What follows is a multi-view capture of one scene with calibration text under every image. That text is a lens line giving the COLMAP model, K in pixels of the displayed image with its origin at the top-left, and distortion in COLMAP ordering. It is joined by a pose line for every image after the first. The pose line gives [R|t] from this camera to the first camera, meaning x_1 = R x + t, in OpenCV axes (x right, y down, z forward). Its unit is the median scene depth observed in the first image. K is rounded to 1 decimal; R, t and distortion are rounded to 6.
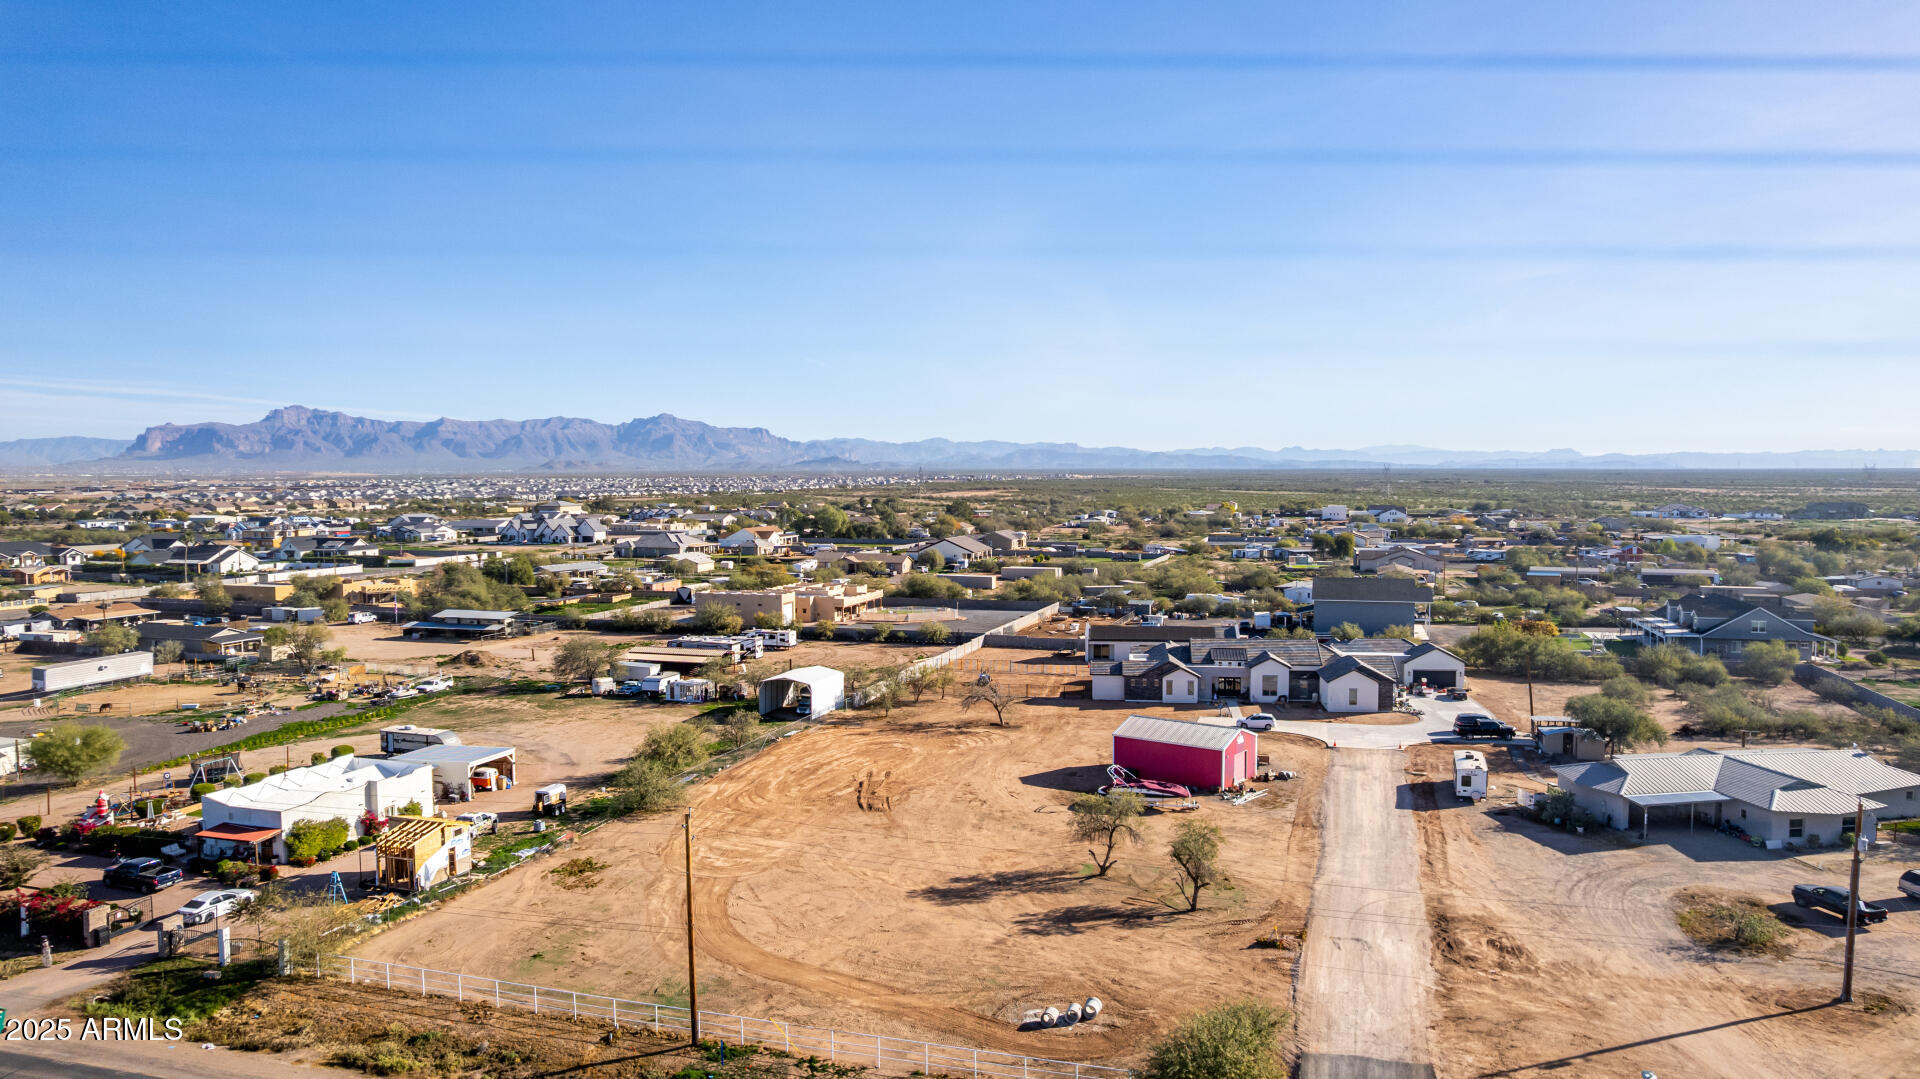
lens RADIAL K [[1209.9, 0, 979.3], [0, 1209.9, 531.7], [0, 0, 1]] dist [-0.070449, 0.059937]
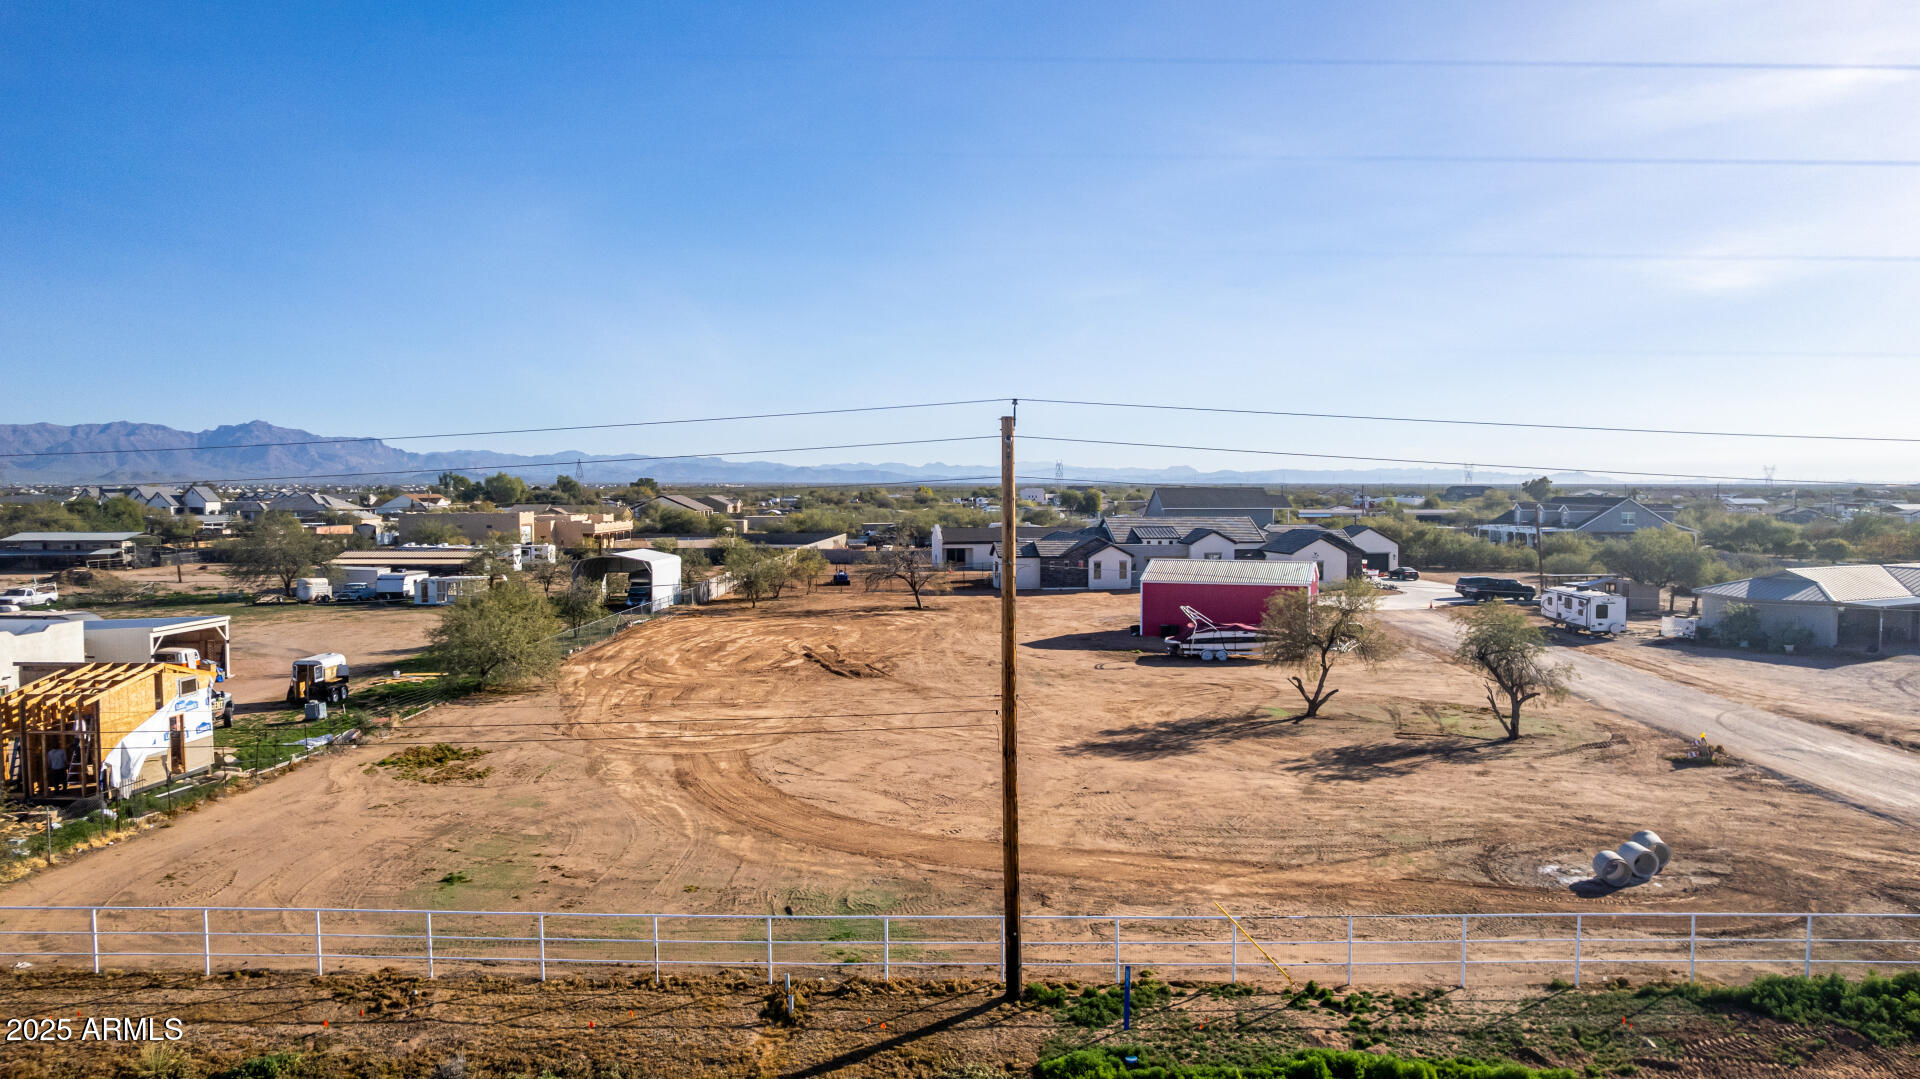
lens RADIAL K [[1209.9, 0, 963.2], [0, 1209.9, 537.7], [0, 0, 1]] dist [-0.070449, 0.059937]
pose [[0.961009, -0.005667, 0.276459, -0.238330], [0.007990, 0.999942, -0.007276, 0.177796], [-0.276401, 0.009201, 0.960998, 0.393083]]
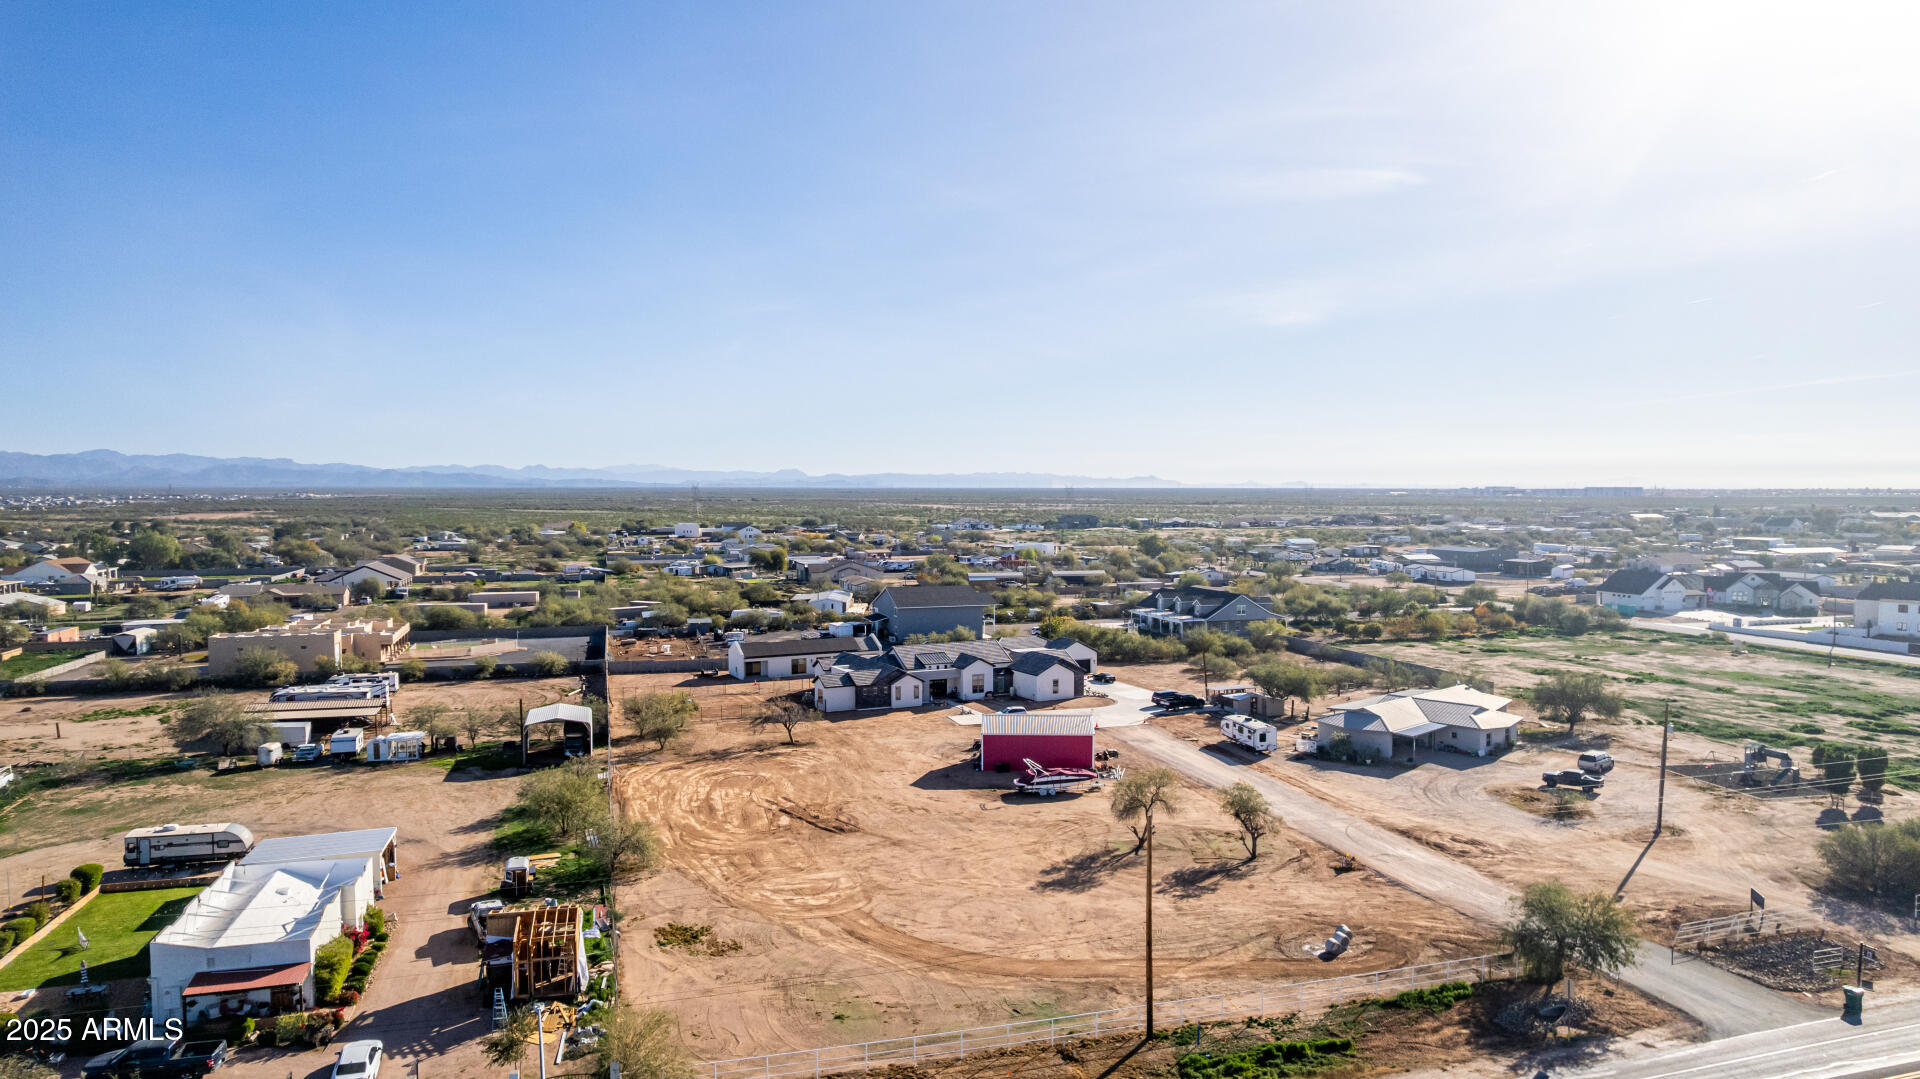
lens RADIAL K [[1209.9, 0, 925.6], [0, 1209.9, 522.4], [0, 0, 1]] dist [-0.070449, 0.059937]
pose [[0.840569, -0.012190, 0.541568, -0.624422], [0.024772, 0.999566, -0.015951, -0.006102], [-0.541138, 0.026824, 0.840506, 0.139450]]
